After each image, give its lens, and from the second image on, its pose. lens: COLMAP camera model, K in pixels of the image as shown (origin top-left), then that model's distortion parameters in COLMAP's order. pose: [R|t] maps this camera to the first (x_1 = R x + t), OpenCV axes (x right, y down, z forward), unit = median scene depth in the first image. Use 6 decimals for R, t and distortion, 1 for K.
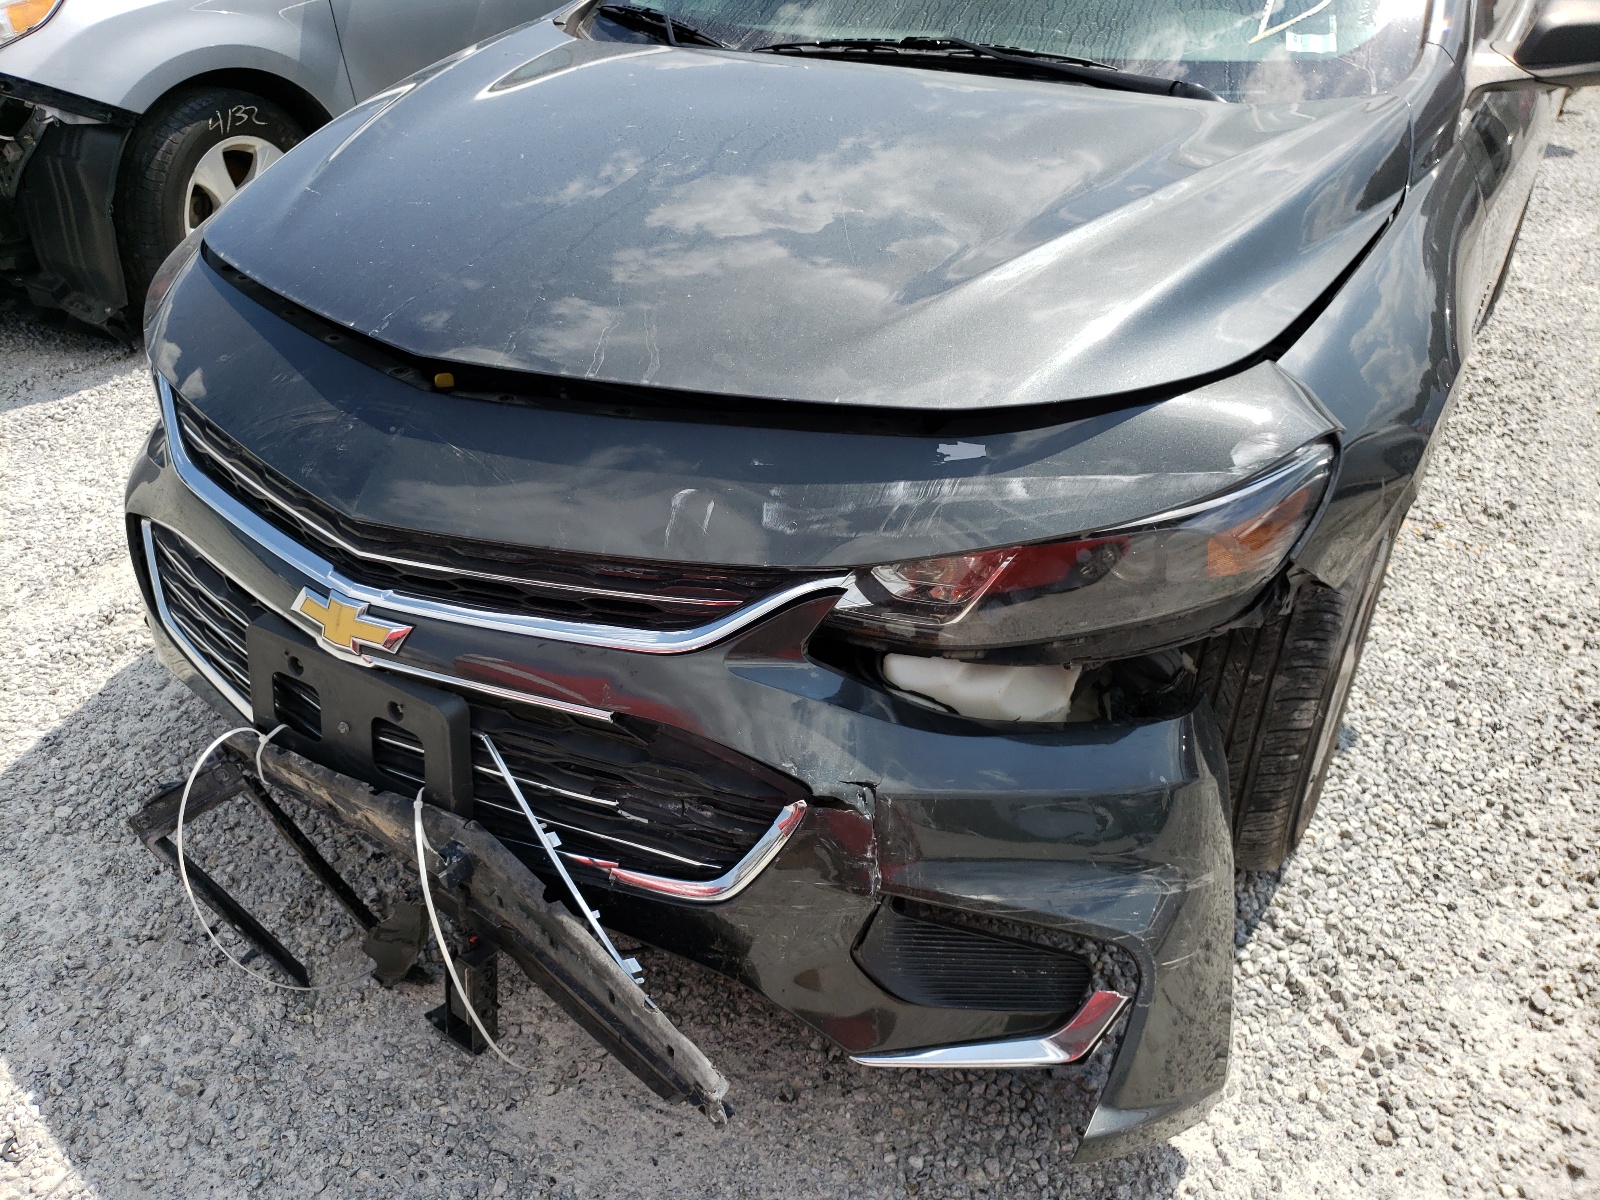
lens RADIAL K [[1307.3, 0, 800.0], [0, 1307.3, 600.0], [0, 0, 1]] dist [0.009338, 0.021194]
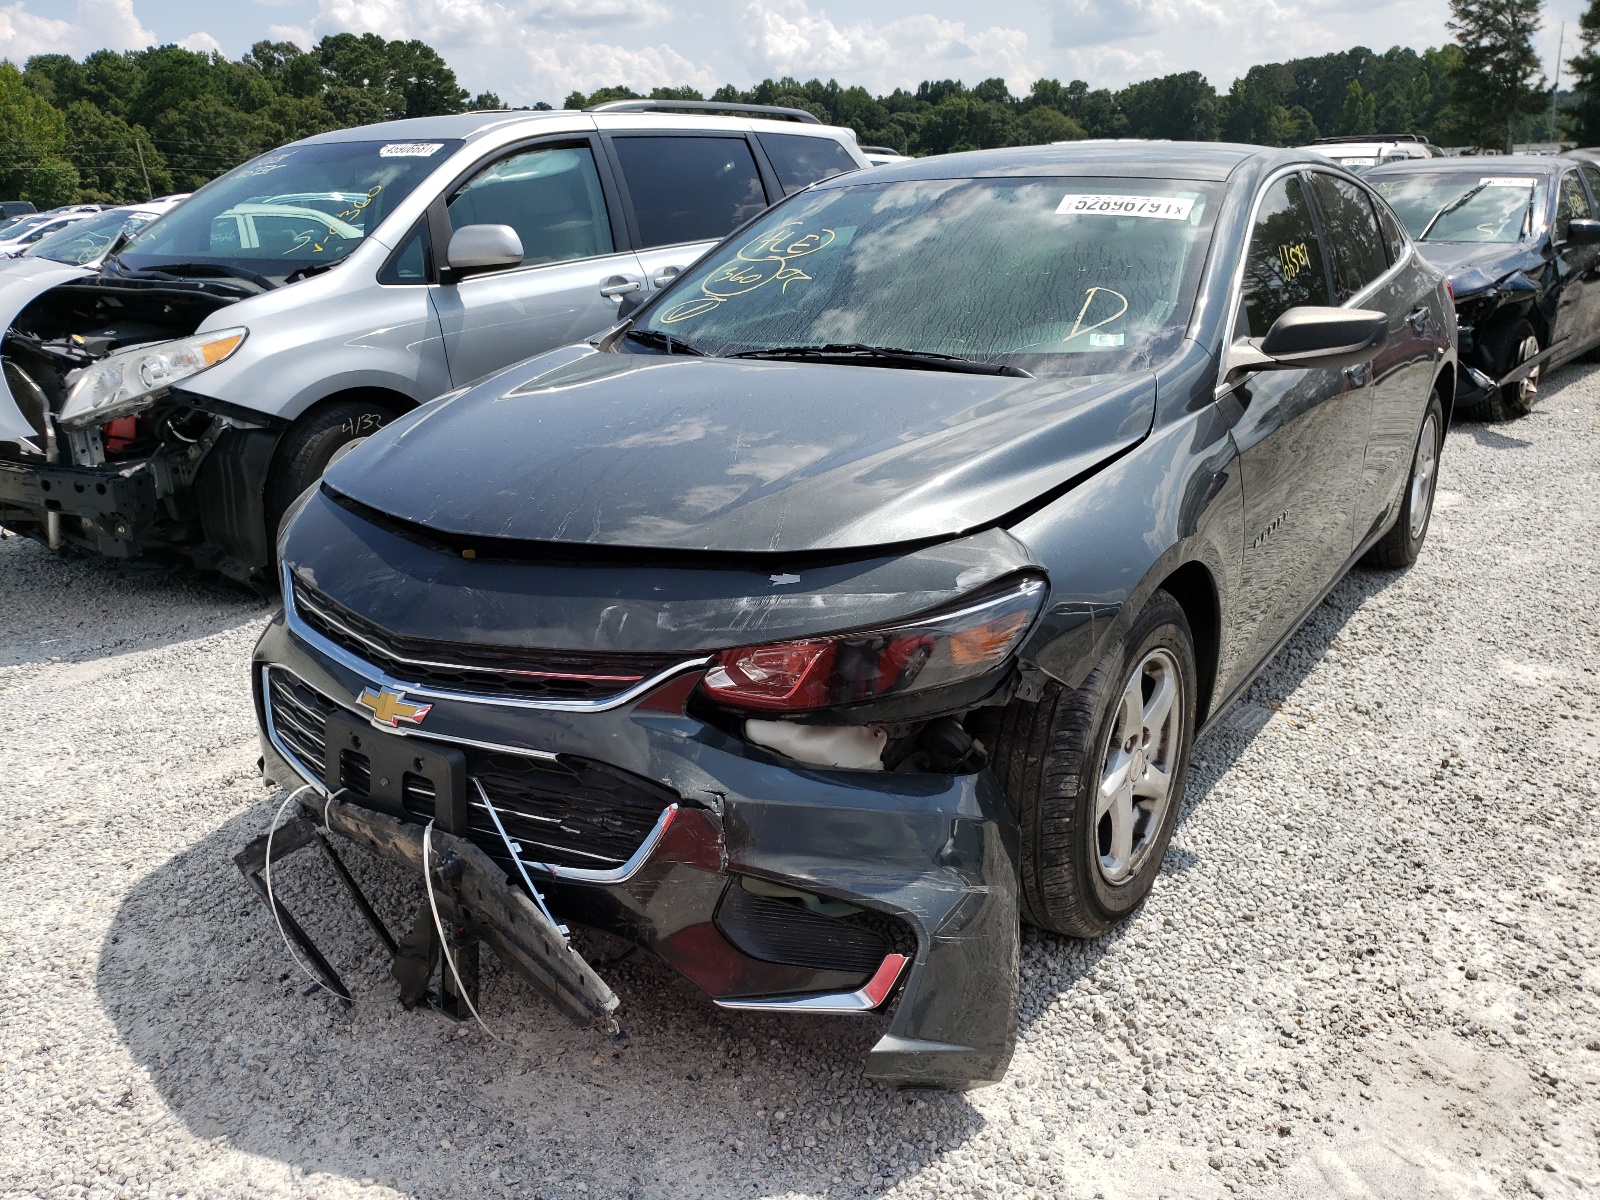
lens RADIAL K [[1229.7, 0, 800.0], [0, 1229.7, 600.0], [0, 0, 1]] dist [0.016369, -0.004040]
pose [[0.998435, -0.010430, -0.054937, 0.157391], [-0.001713, 0.976288, -0.216470, 0.159838], [0.055892, 0.216225, 0.974742, -0.294064]]
